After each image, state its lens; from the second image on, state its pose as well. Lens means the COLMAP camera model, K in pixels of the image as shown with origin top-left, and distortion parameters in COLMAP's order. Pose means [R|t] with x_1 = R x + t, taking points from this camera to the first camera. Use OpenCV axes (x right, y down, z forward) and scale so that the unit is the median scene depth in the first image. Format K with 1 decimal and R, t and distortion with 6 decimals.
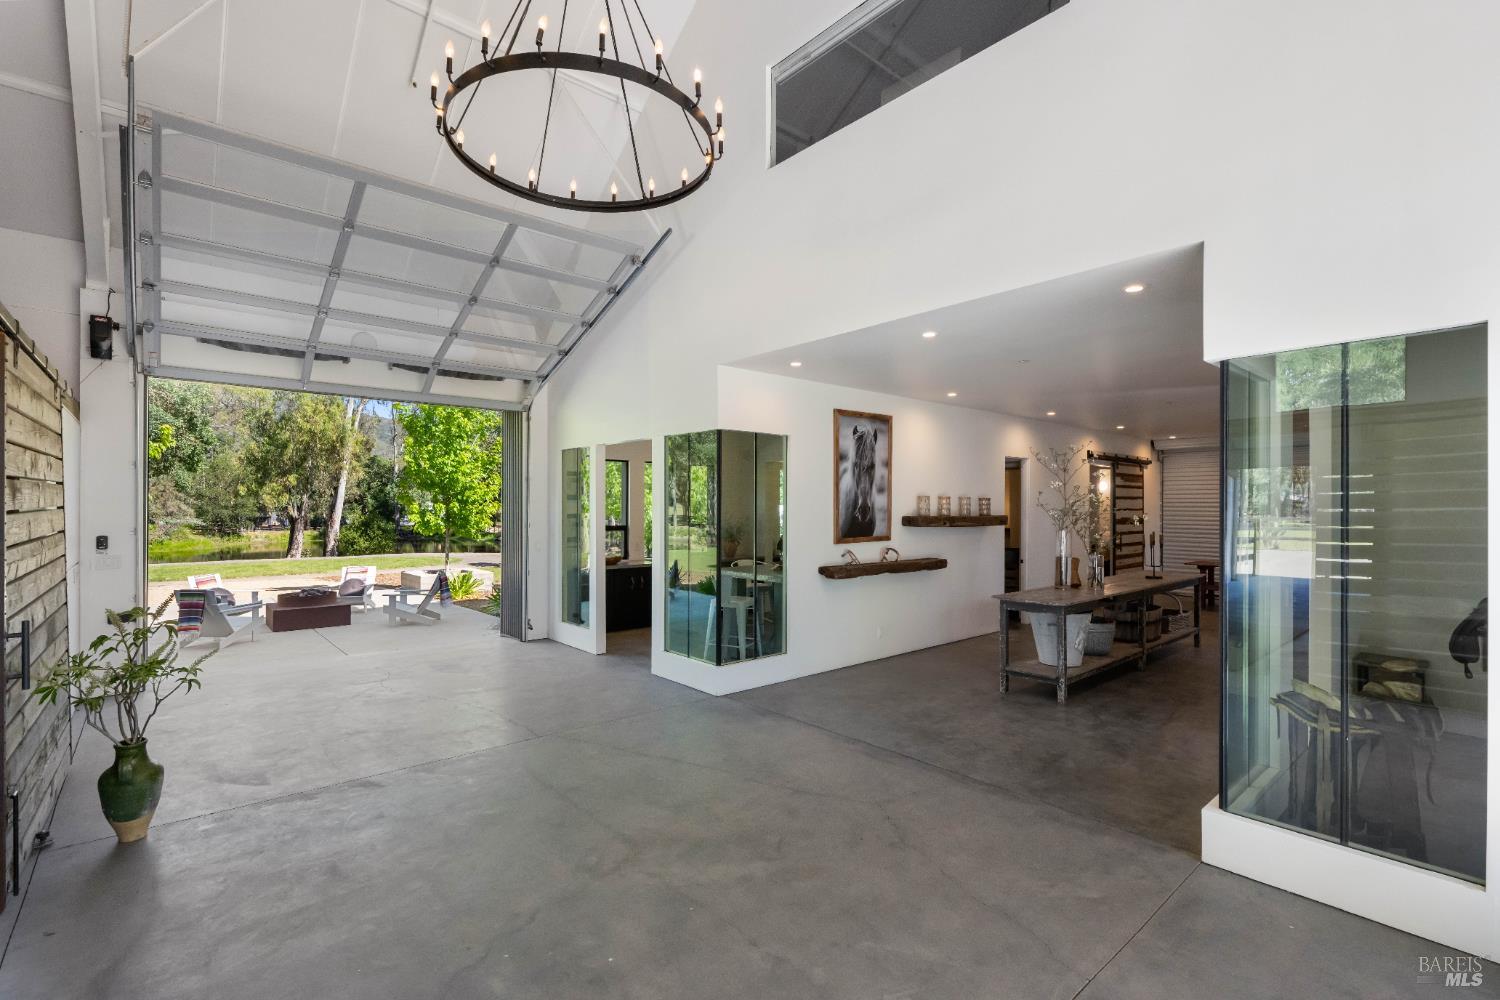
lens RADIAL K [[673.3, 0, 745.9], [0, 673.3, 504.1], [0, 0, 1]] dist [0.000128, -0.000014]
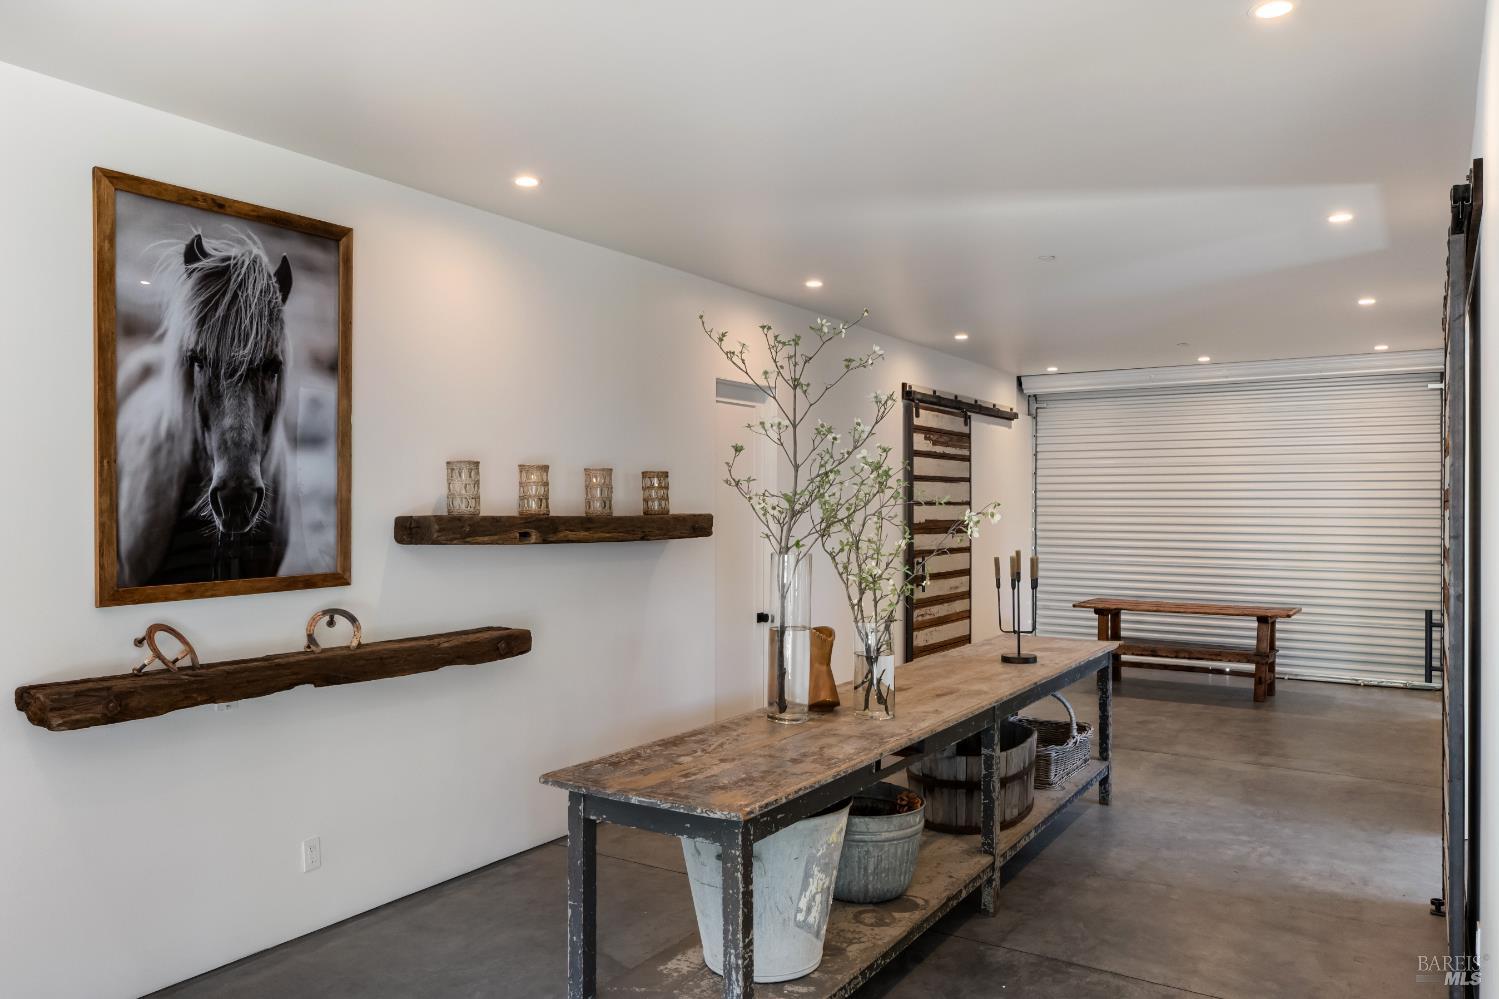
lens RADIAL K [[1053.9, 0, 751.3], [0, 1053.9, 500.7], [0, 0, 1]] dist [0.008010, 0.000817]
pose [[0.958289, -0.000764, 0.285799, 0.265015], [0.001393, 0.999997, -0.001997, 0.011458], [-0.285797, 0.002312, 0.958287, 0.427938]]
